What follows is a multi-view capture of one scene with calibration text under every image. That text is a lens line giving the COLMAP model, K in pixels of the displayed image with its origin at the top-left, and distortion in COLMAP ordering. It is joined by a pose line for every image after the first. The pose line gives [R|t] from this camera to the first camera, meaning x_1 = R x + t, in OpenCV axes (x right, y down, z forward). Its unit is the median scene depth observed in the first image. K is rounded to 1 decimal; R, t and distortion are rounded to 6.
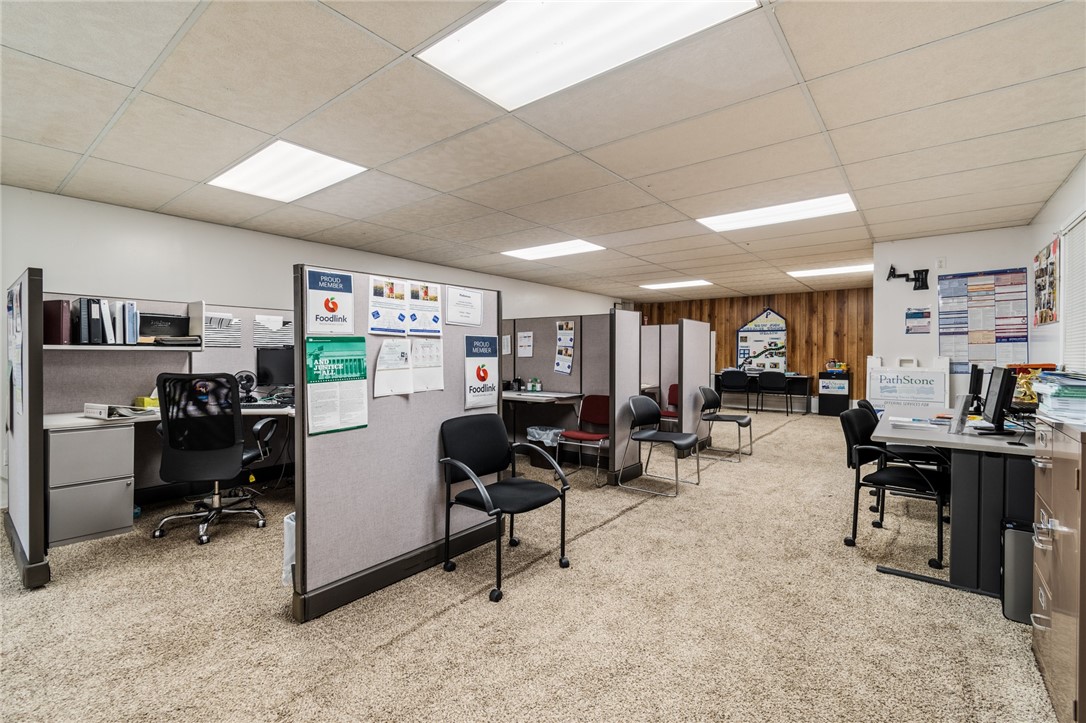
lens RADIAL K [[488.5, 0, 540.7], [0, 488.5, 358.1], [0, 0, 1]] dist [0.001462, -0.000281]
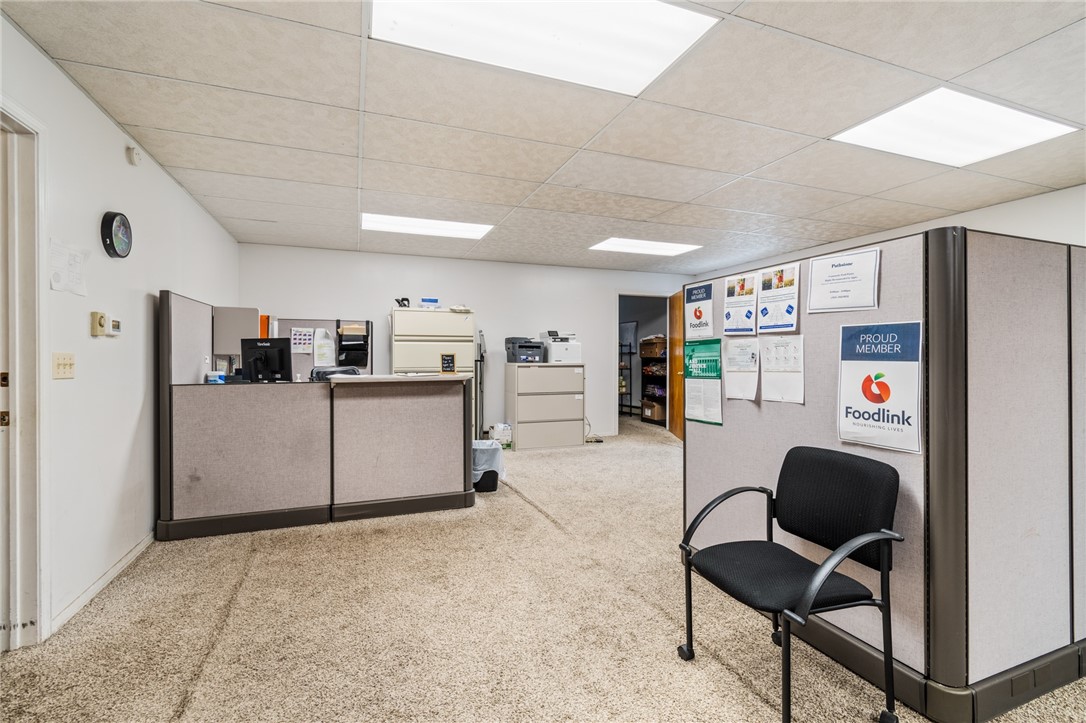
lens RADIAL K [[488.5, 0, 541.7], [0, 488.5, 357.7], [0, 0, 1]] dist [0.001462, -0.000281]
pose [[-0.508767, 0.009870, -0.860847, 0.692729], [-0.002630, 0.999912, 0.013019, -0.014365], [0.860900, 0.008888, -0.508697, 1.139938]]
